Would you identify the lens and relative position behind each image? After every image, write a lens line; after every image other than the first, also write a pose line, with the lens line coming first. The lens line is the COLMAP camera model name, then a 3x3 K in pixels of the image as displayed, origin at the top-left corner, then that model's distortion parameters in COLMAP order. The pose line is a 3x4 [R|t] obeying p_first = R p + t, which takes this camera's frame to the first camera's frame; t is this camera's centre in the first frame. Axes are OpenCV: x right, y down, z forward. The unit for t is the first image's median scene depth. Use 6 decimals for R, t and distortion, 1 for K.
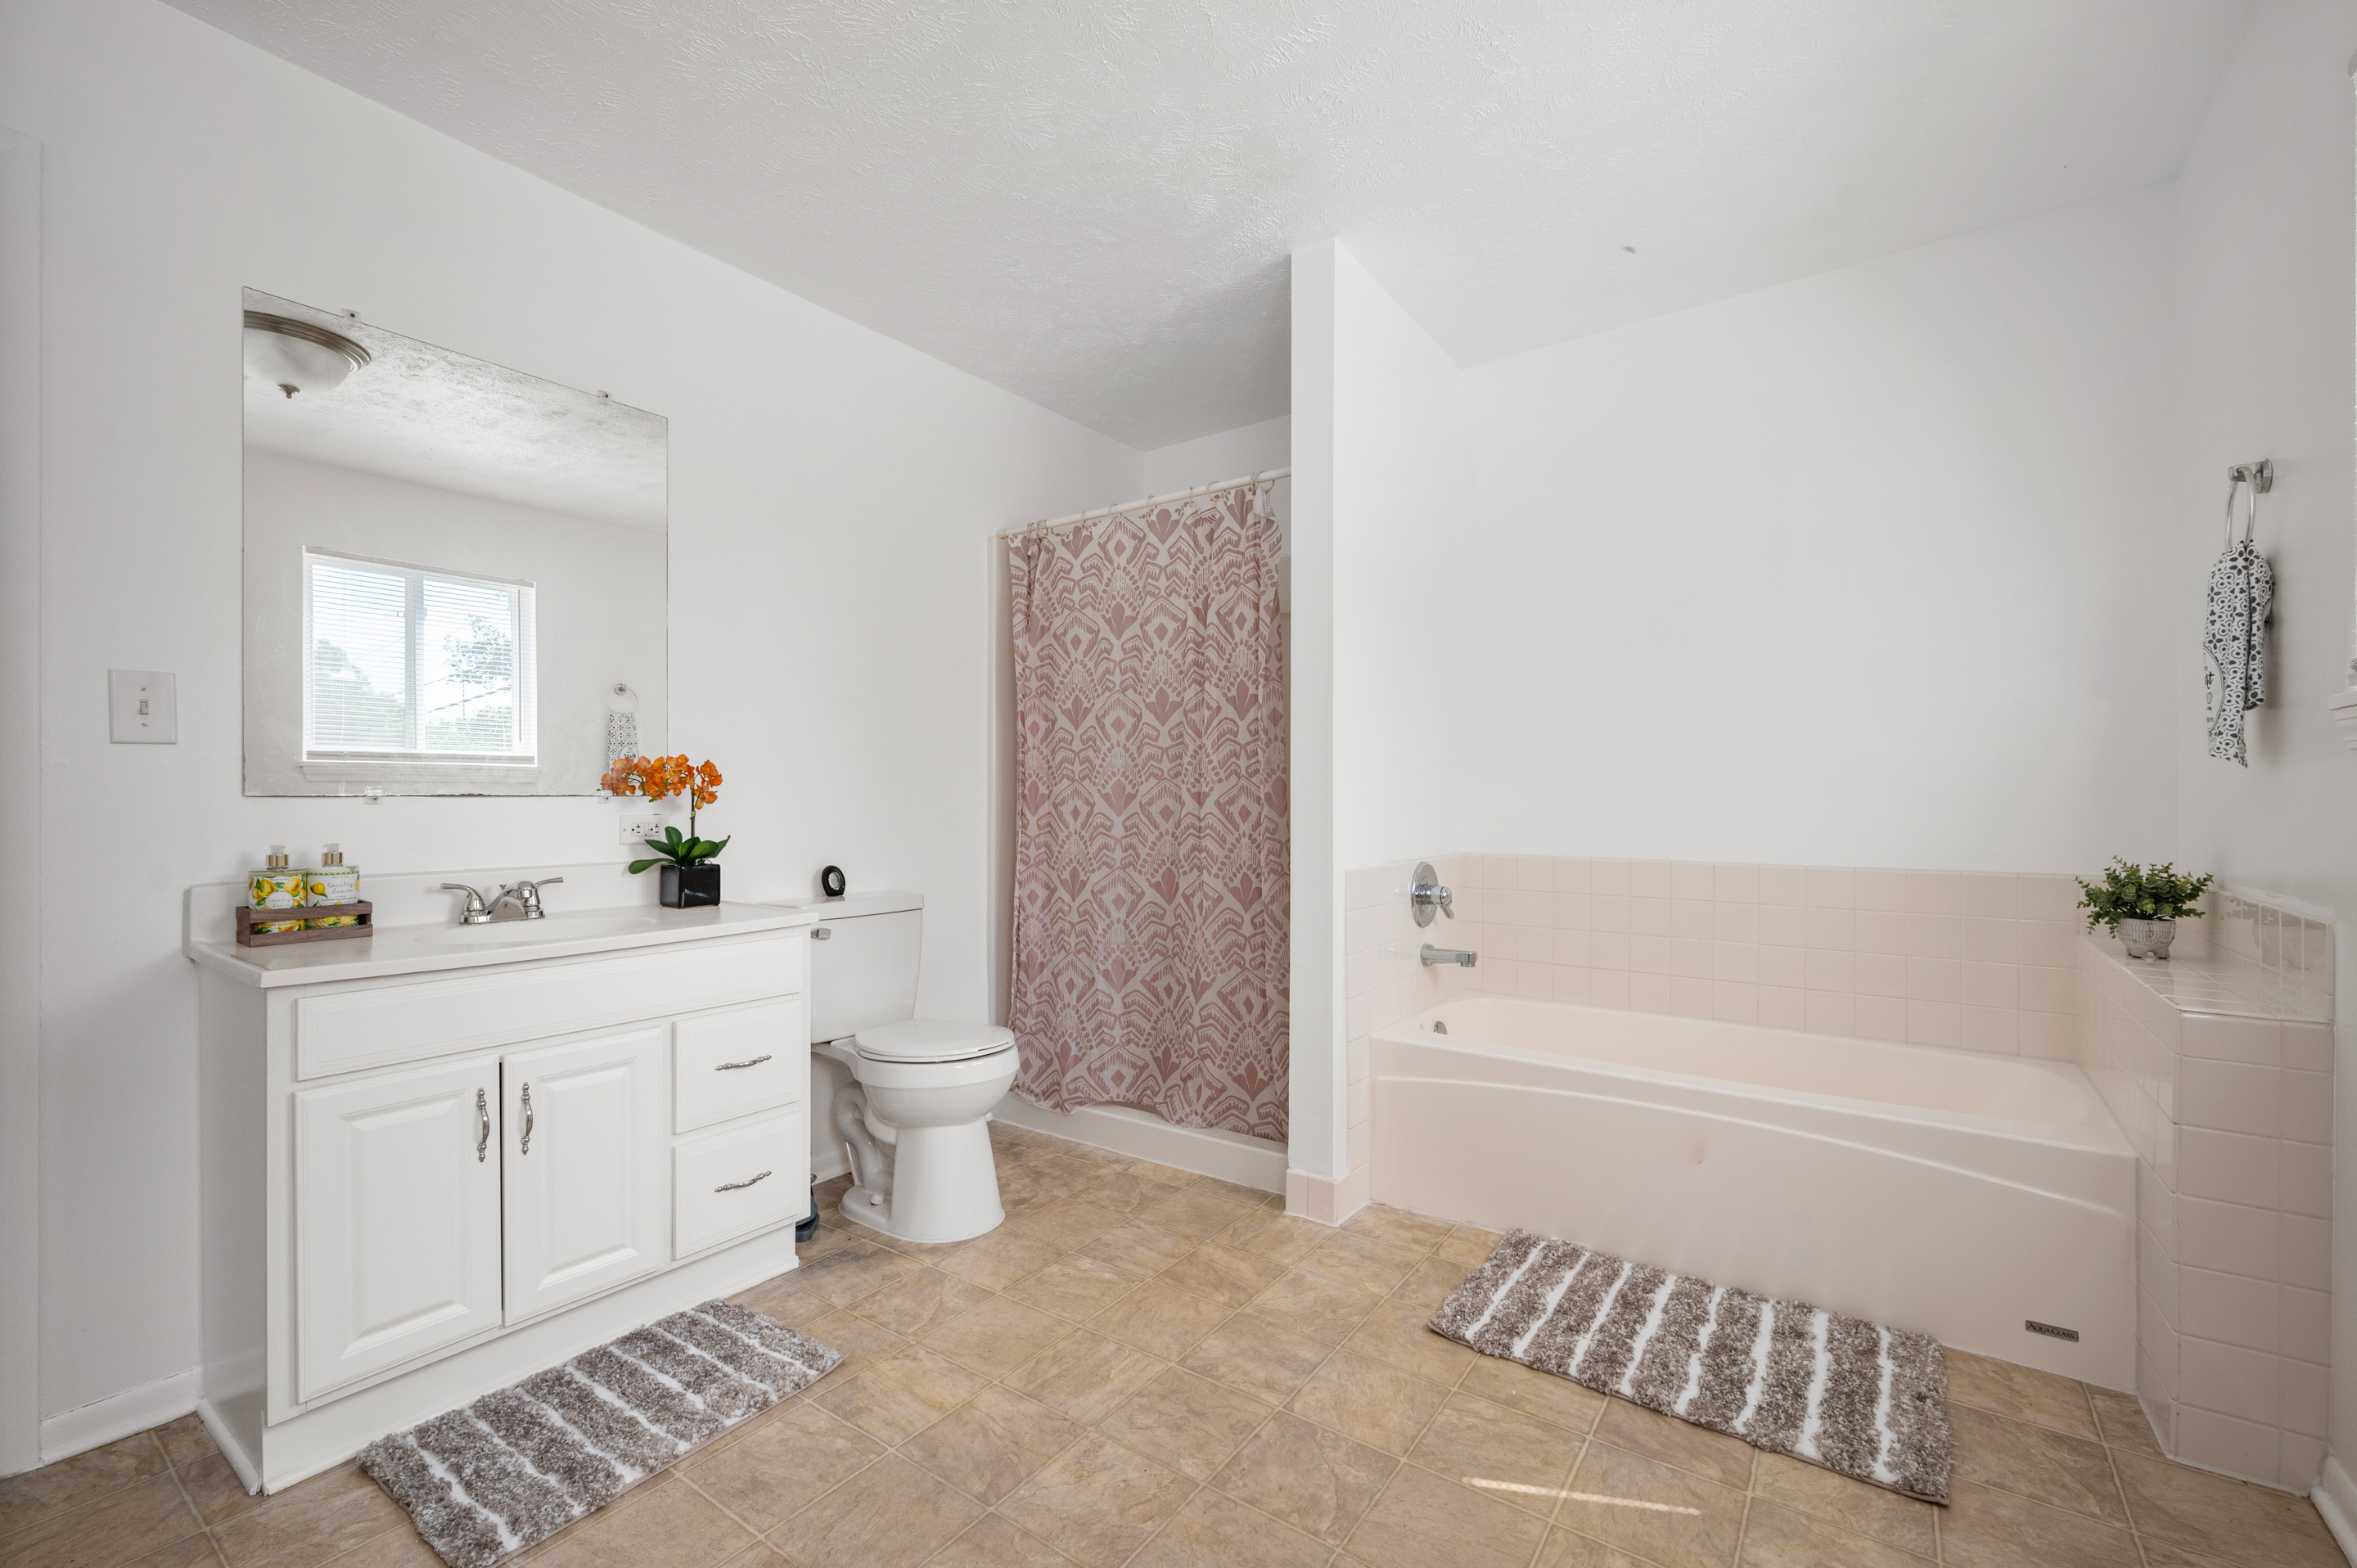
lens RADIAL K [[979.0, 0, 1183.8], [0, 979.0, 791.5], [0, 0, 1]] dist [-0.001260, -0.000091]
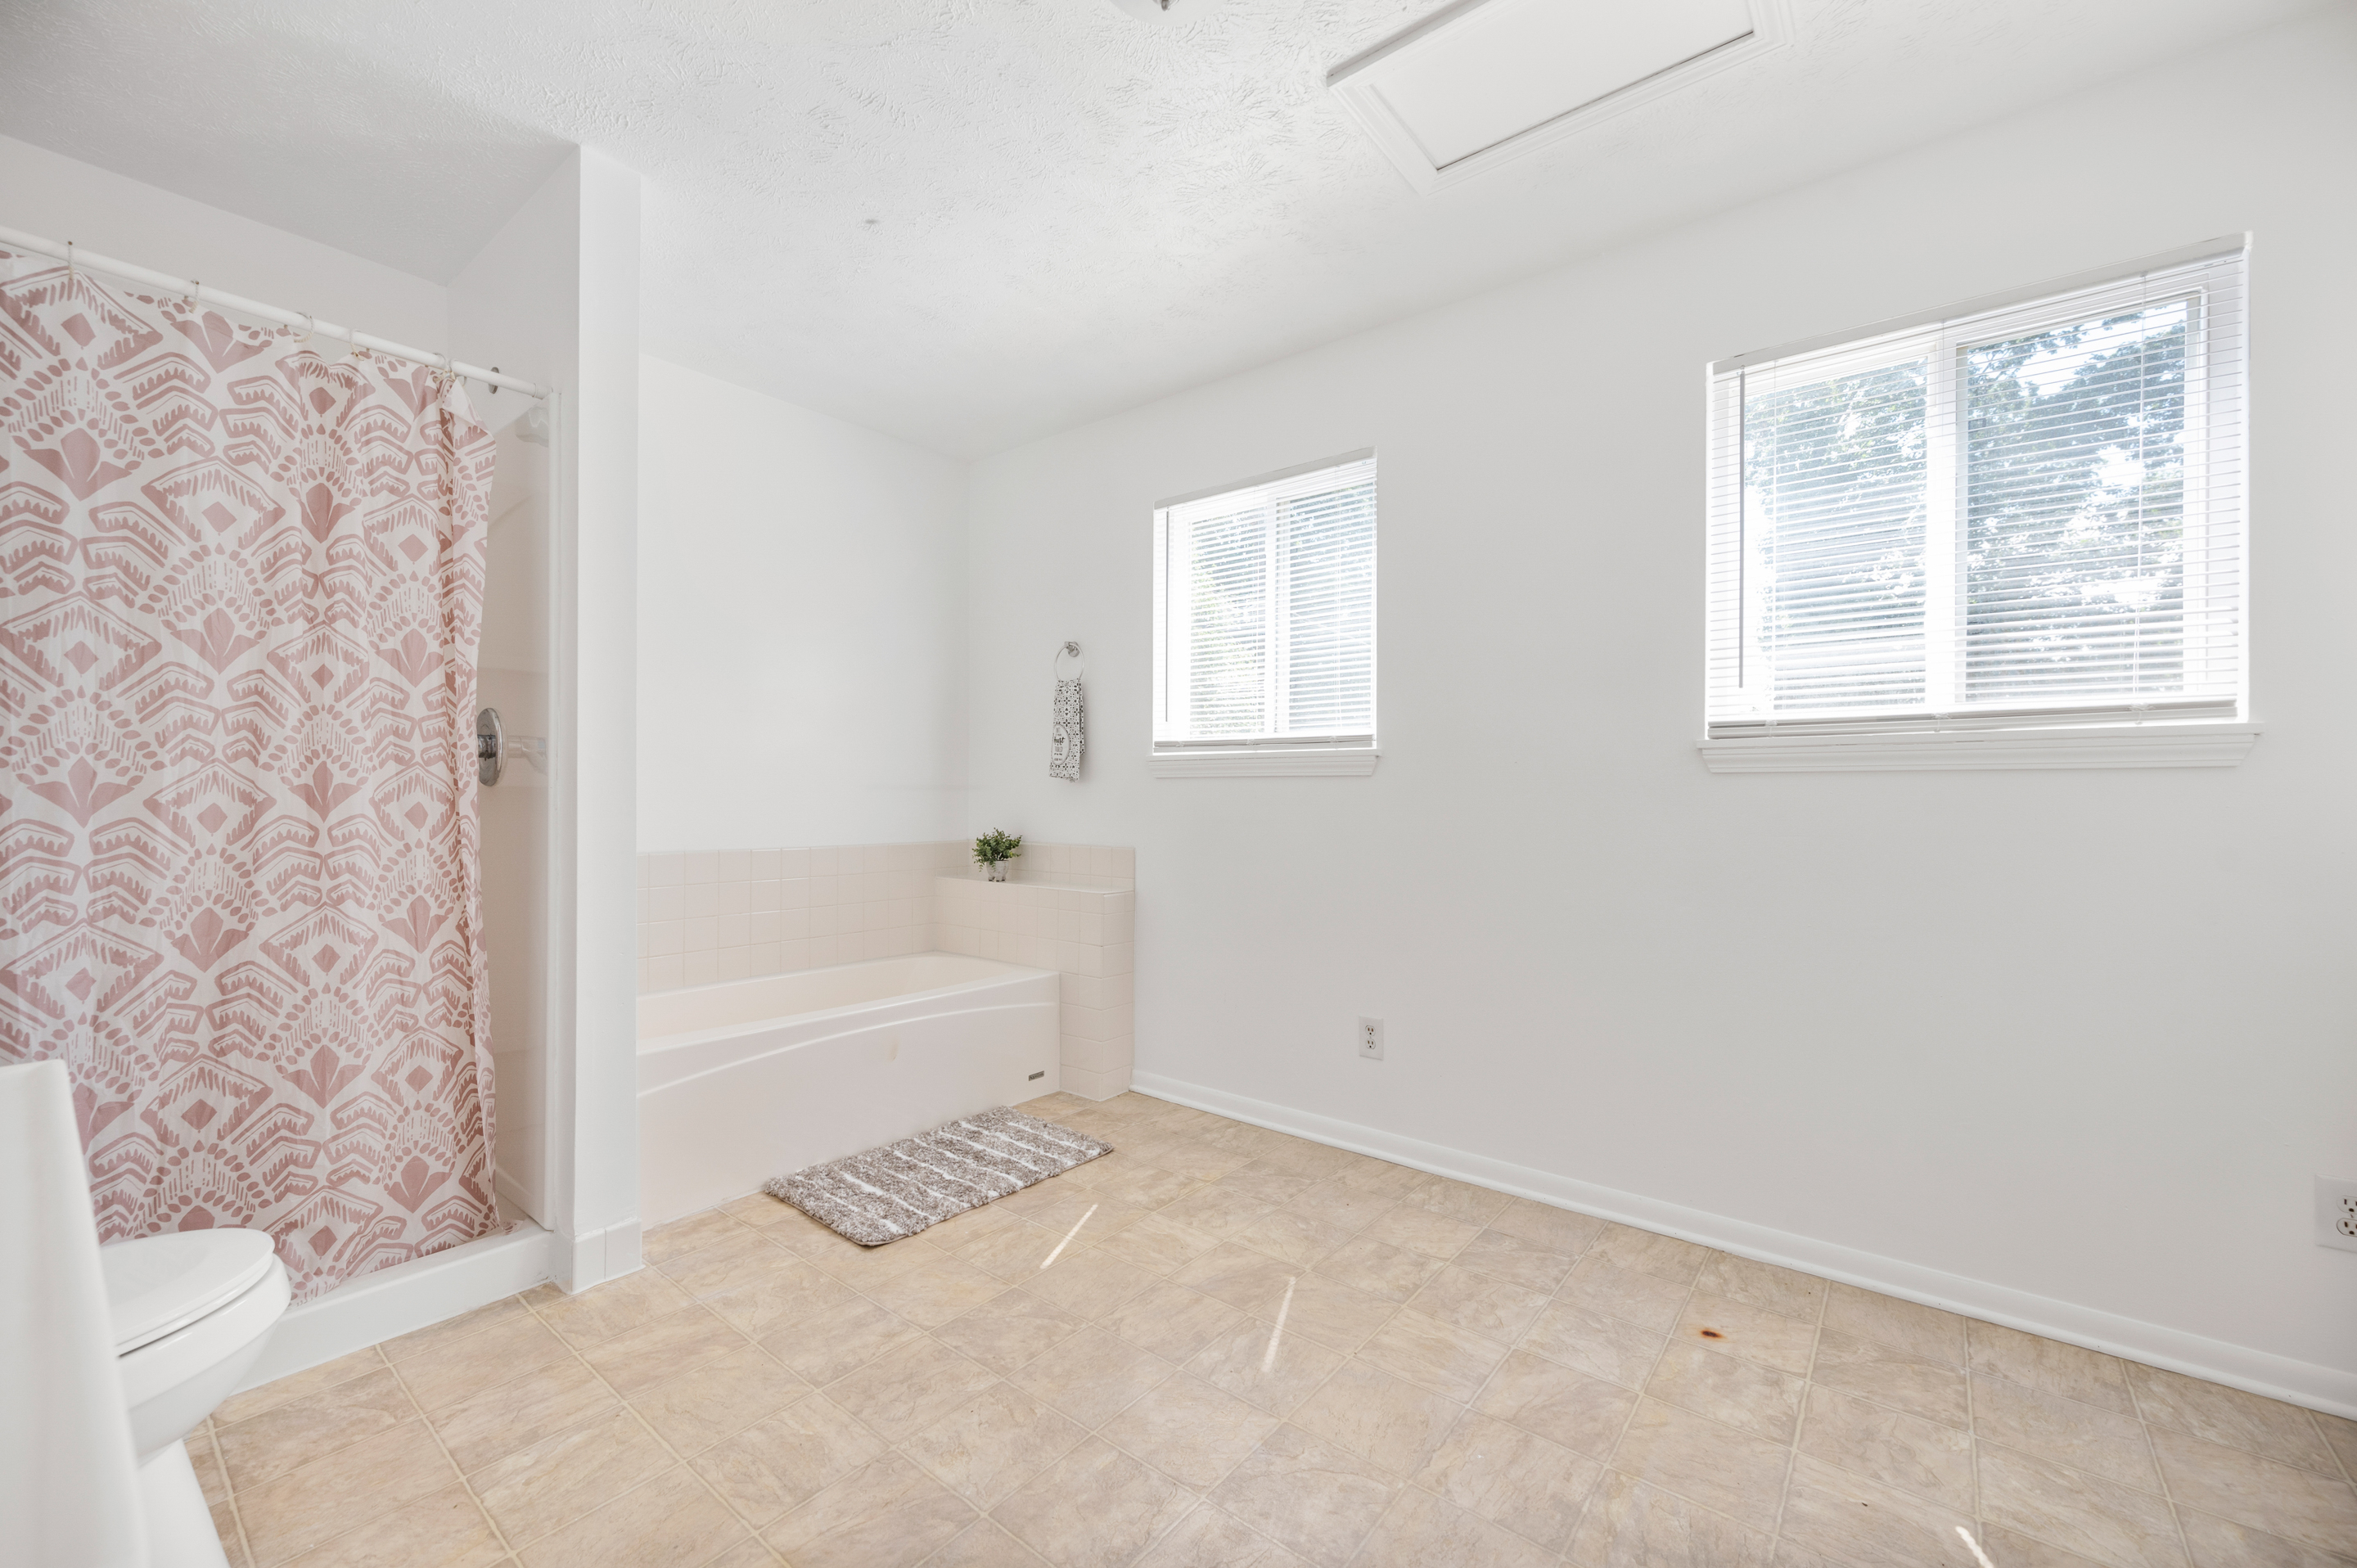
lens RADIAL K [[935.5, 0, 1184.2], [0, 935.5, 792.0], [0, 0, 1]] dist [-0.001788, 0.000072]
pose [[0.055506, 0.008779, 0.998420, -0.692642], [-0.006760, 0.999942, -0.008416, 0.008397], [-0.998435, -0.006282, 0.055562, 0.460587]]
